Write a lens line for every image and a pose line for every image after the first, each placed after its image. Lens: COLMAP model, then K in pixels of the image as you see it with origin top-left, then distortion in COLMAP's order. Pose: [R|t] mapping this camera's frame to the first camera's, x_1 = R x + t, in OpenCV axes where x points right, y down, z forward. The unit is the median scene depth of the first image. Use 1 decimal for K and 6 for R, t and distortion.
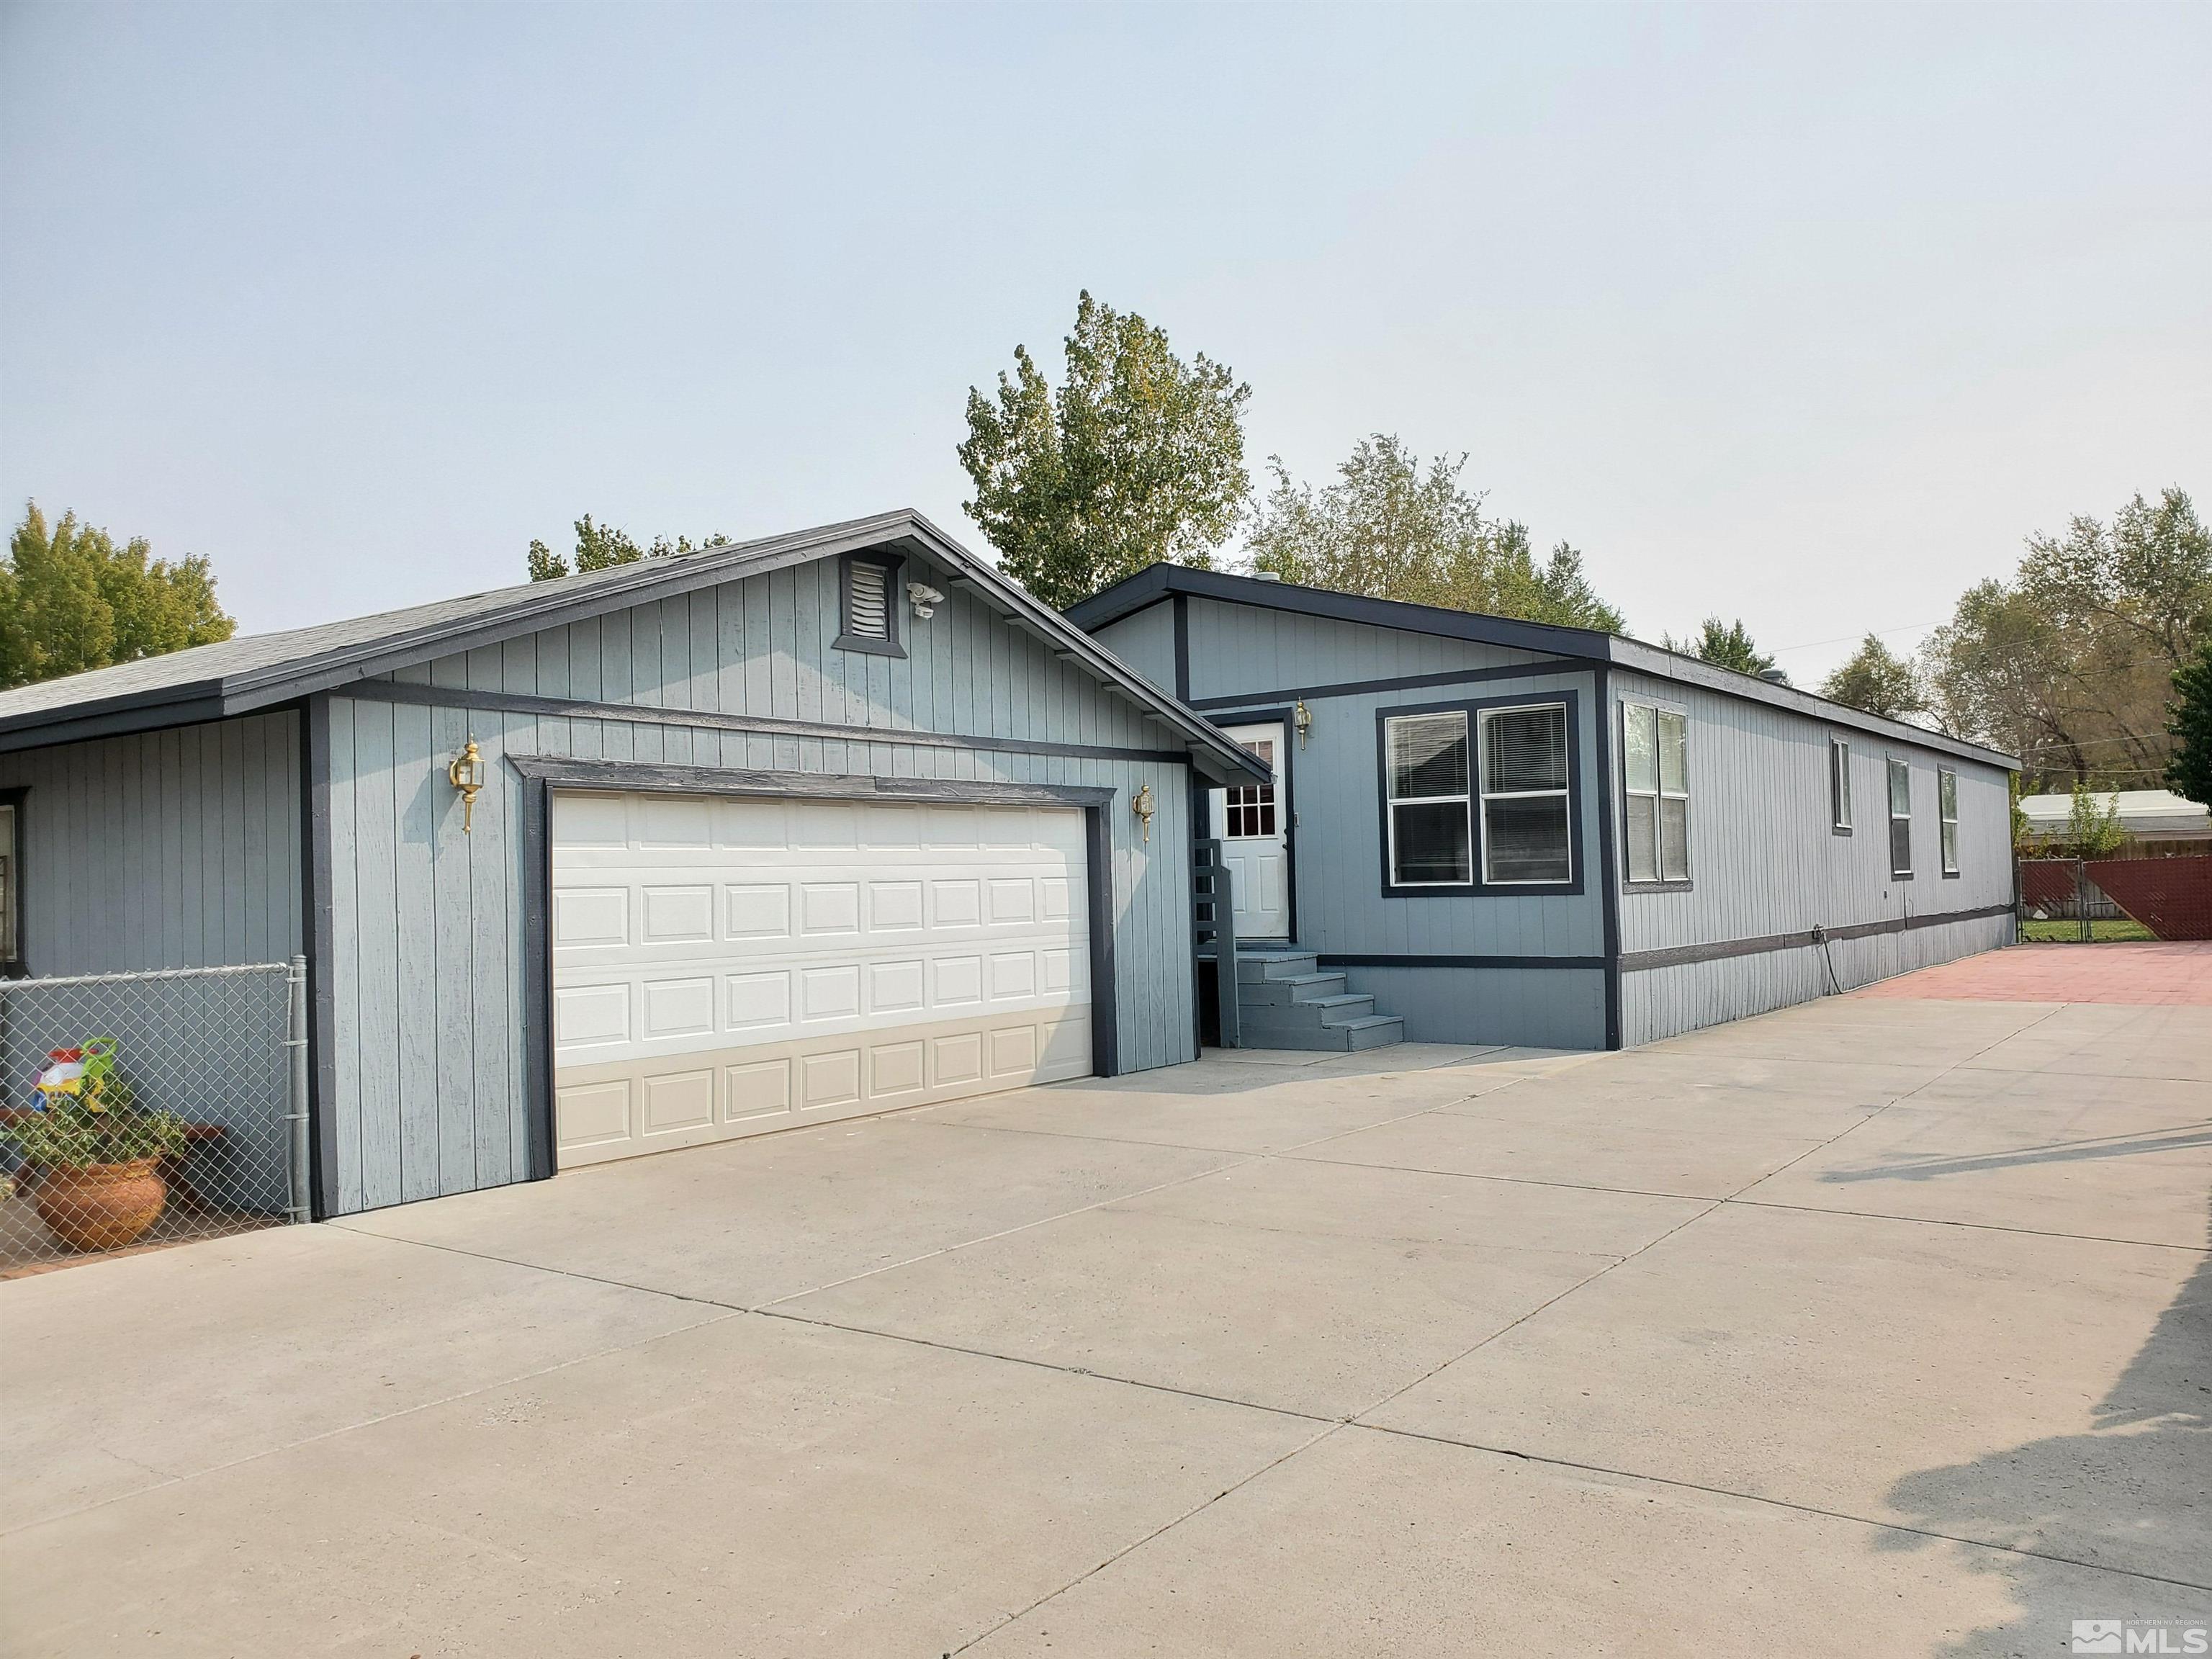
lens RADIAL K [[1747.8, 0, 1104.3], [0, 1747.8, 840.8], [0, 0, 1]] dist [0.001309, 0.016778]
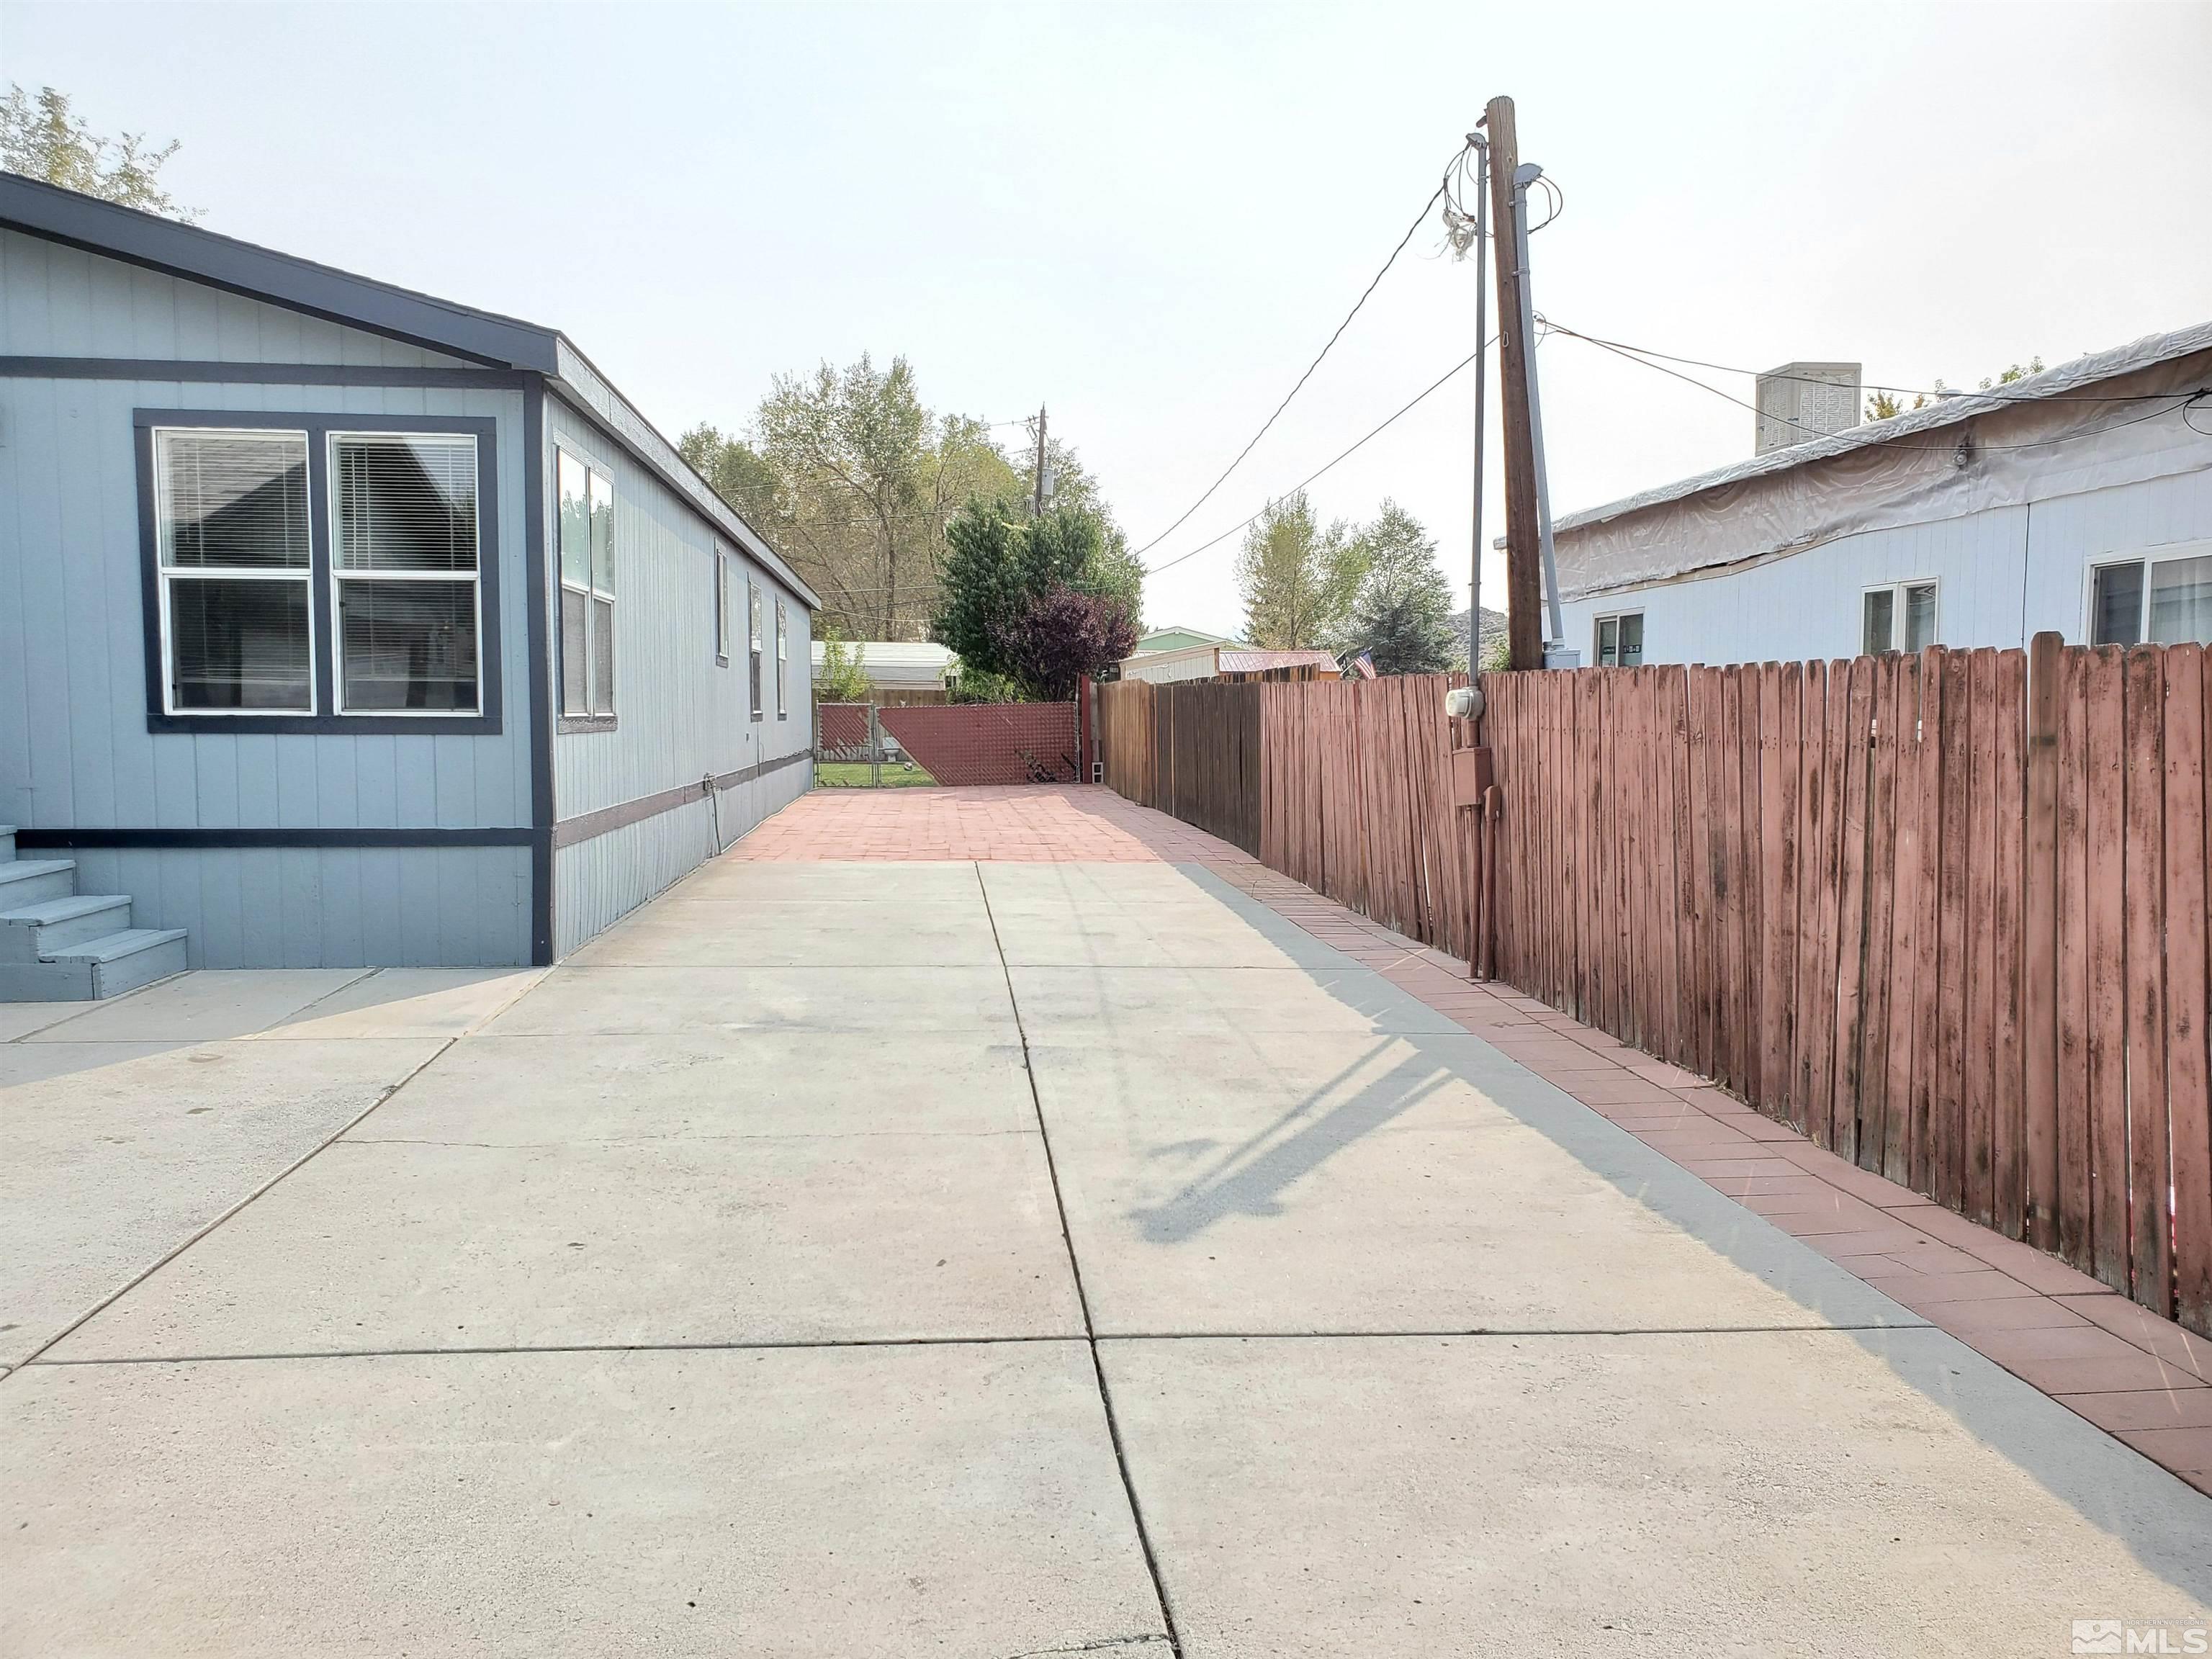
lens RADIAL K [[1747.8, 0, 1121.6], [0, 1747.8, 837.7], [0, 0, 1]] dist [0.001309, 0.016778]
pose [[0.748151, -0.022372, 0.663152, 0.010936], [-0.038530, 0.996280, 0.077079, 0.009292], [-0.662409, -0.083218, 0.744506, 0.333796]]
